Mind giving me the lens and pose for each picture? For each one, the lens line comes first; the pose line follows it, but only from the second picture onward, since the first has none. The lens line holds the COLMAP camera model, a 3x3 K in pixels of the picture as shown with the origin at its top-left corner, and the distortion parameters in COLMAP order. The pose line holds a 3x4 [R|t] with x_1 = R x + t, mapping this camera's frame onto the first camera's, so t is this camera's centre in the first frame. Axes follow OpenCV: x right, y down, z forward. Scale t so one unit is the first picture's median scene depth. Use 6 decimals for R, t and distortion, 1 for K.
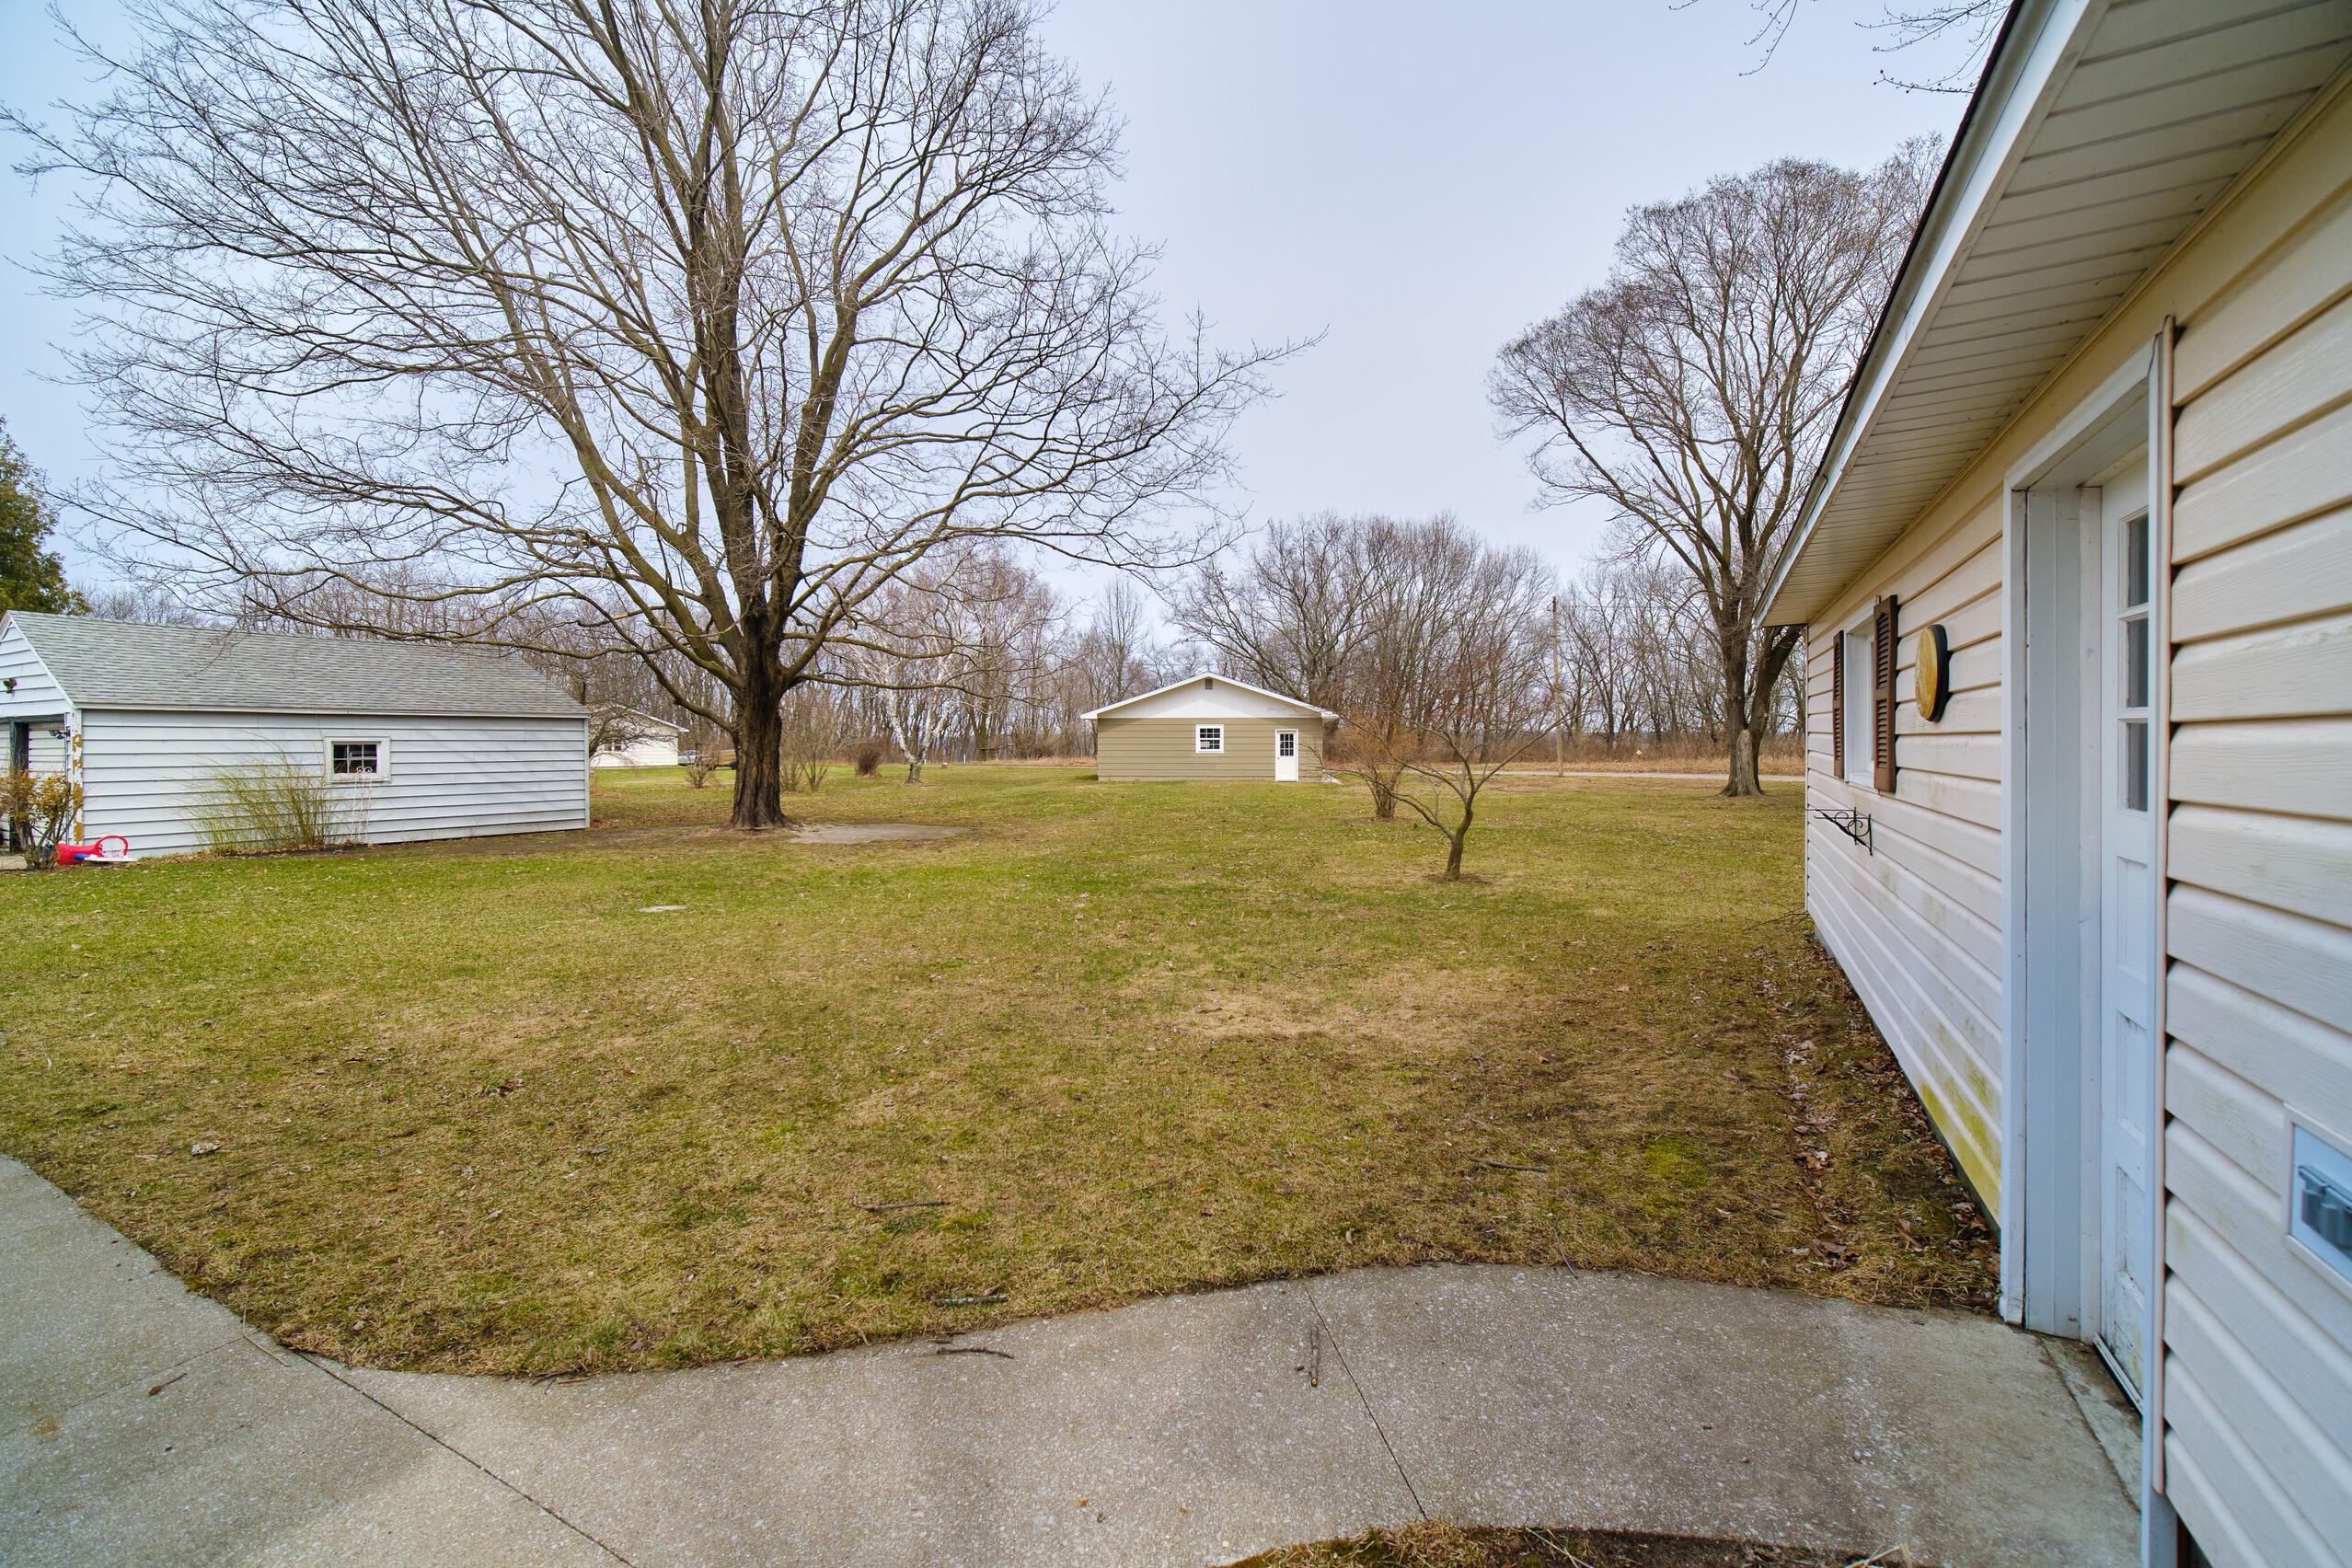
lens RADIAL K [[942.0, 0, 1167.3], [0, 942.0, 772.1], [0, 0, 1]] dist [0.000262, 0.000062]
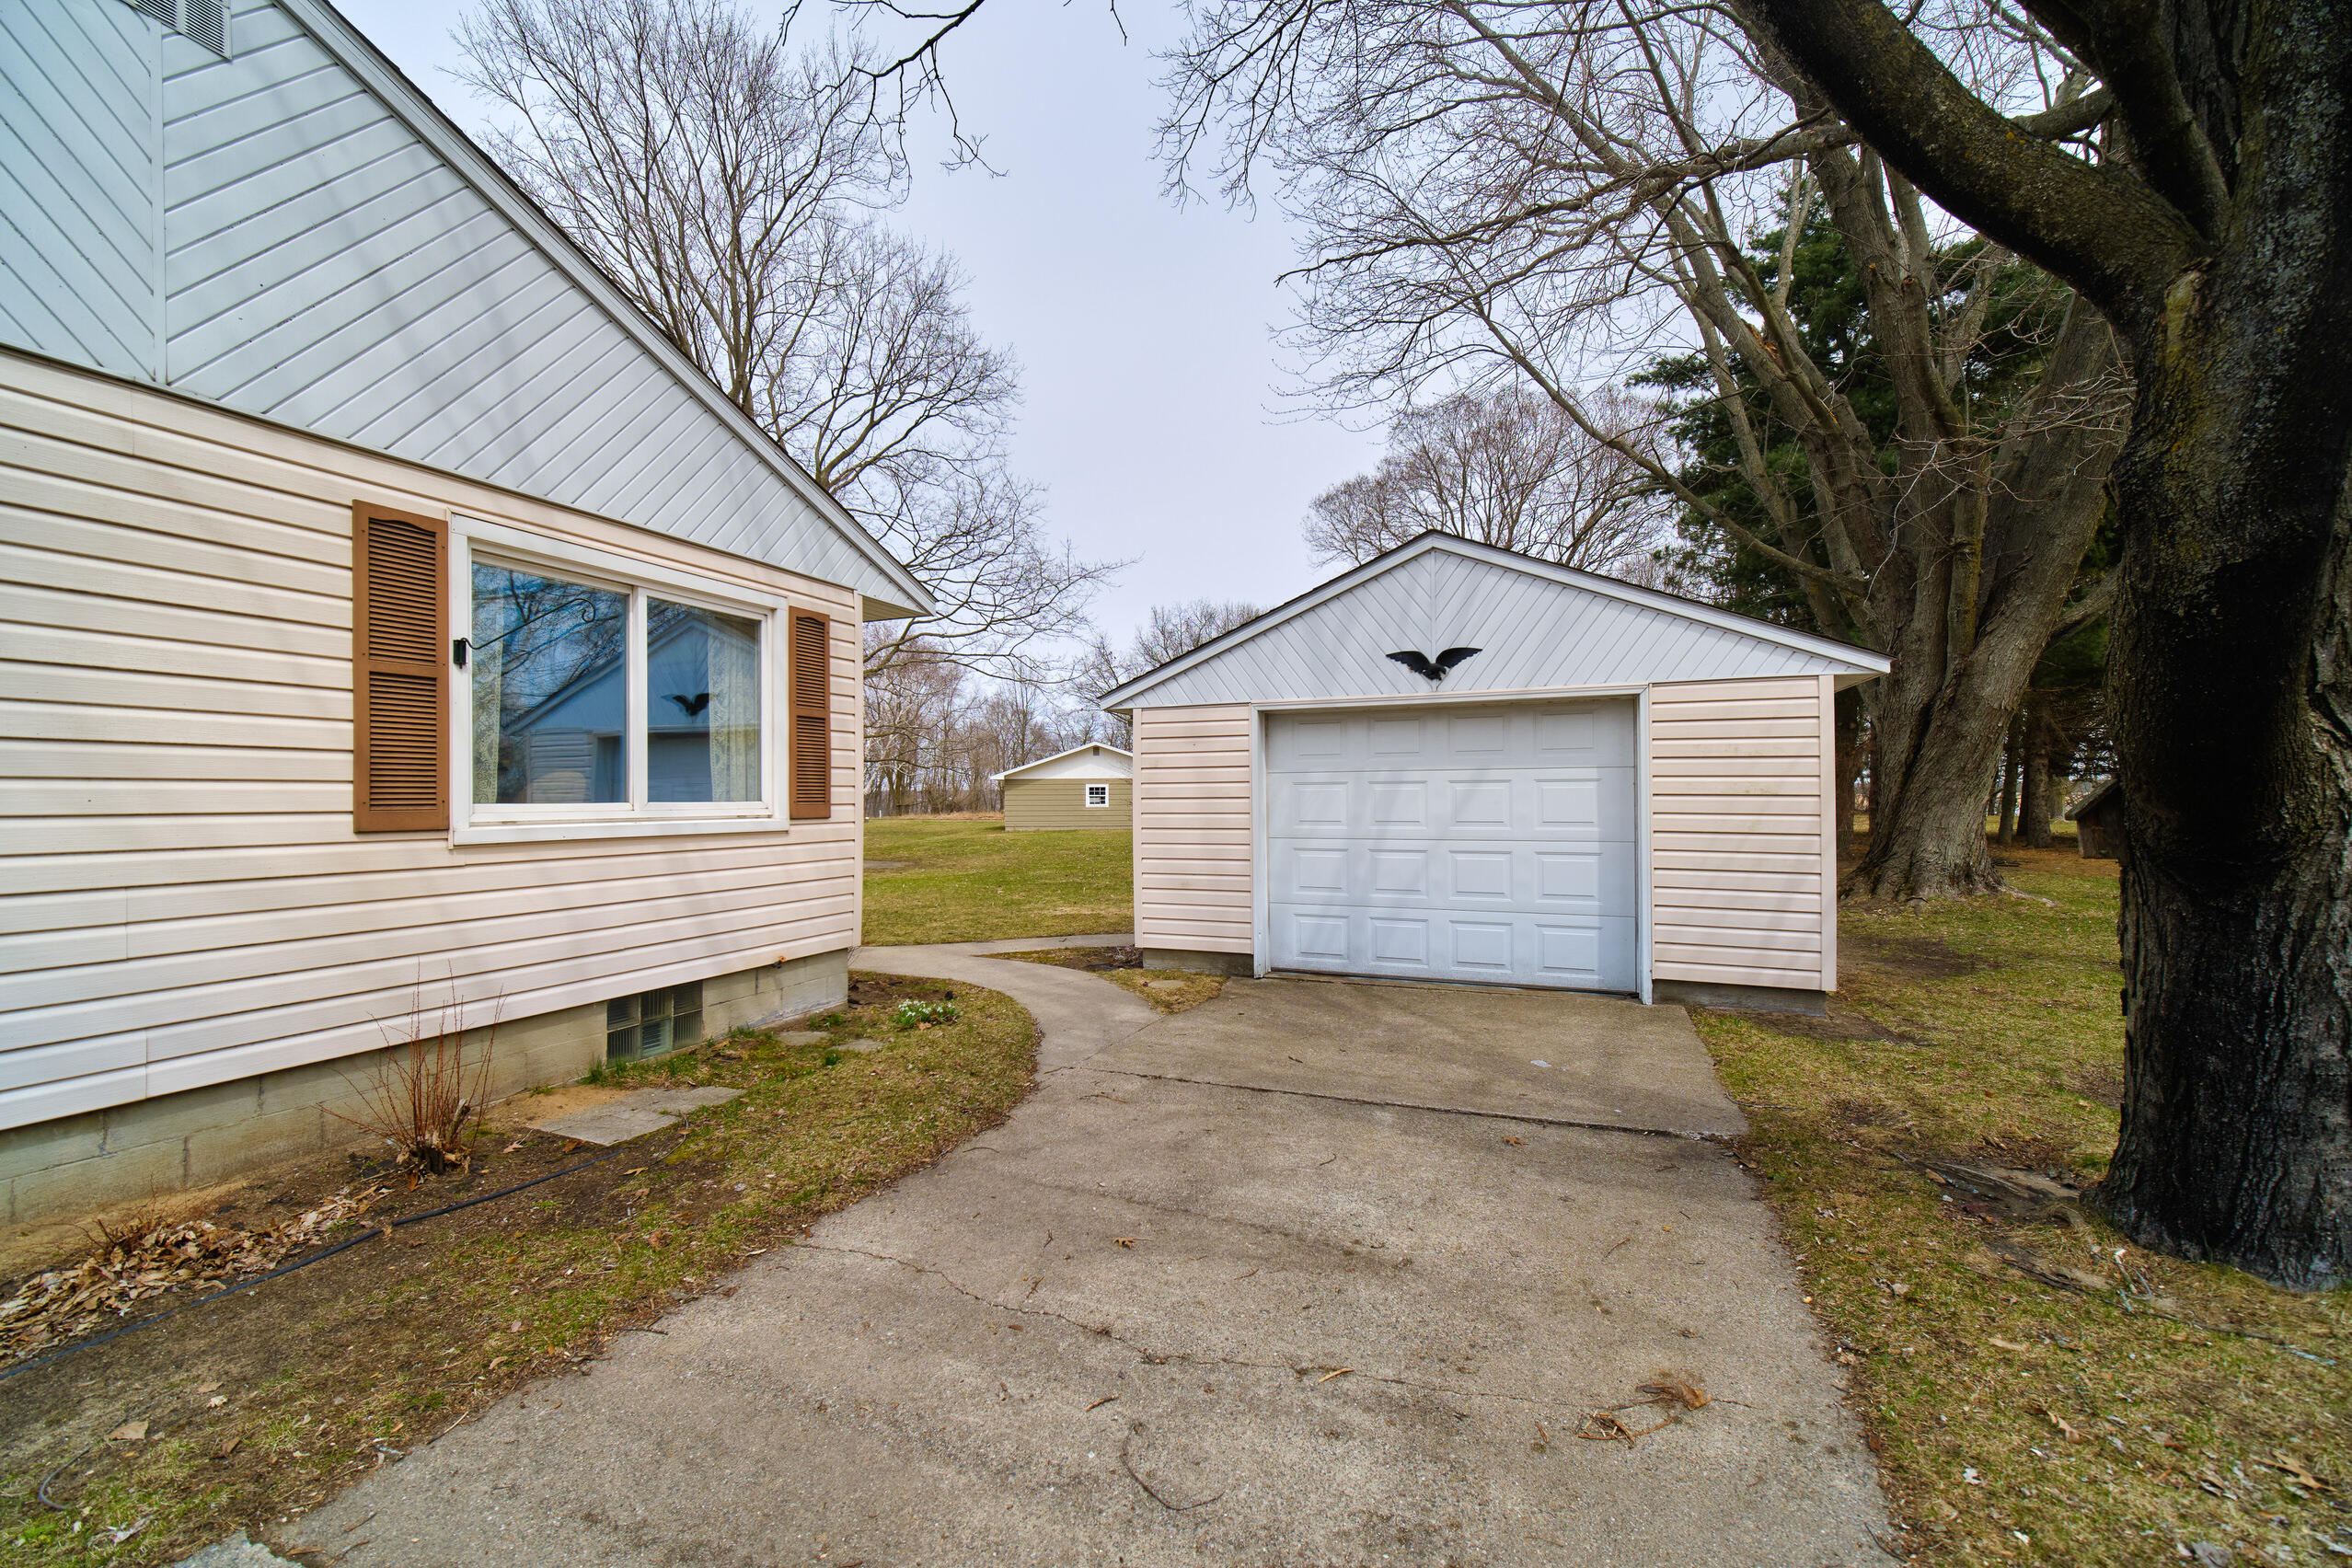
lens RADIAL K [[929.6, 0, 1174.4], [0, 929.6, 817.3], [0, 0, 1]] dist [-0.004037, -0.000115]
pose [[0.994035, -0.006354, 0.108879, 0.008542], [0.007409, 0.999929, -0.009289, 0.002982], [-0.108812, 0.010040, 0.994012, -0.139016]]
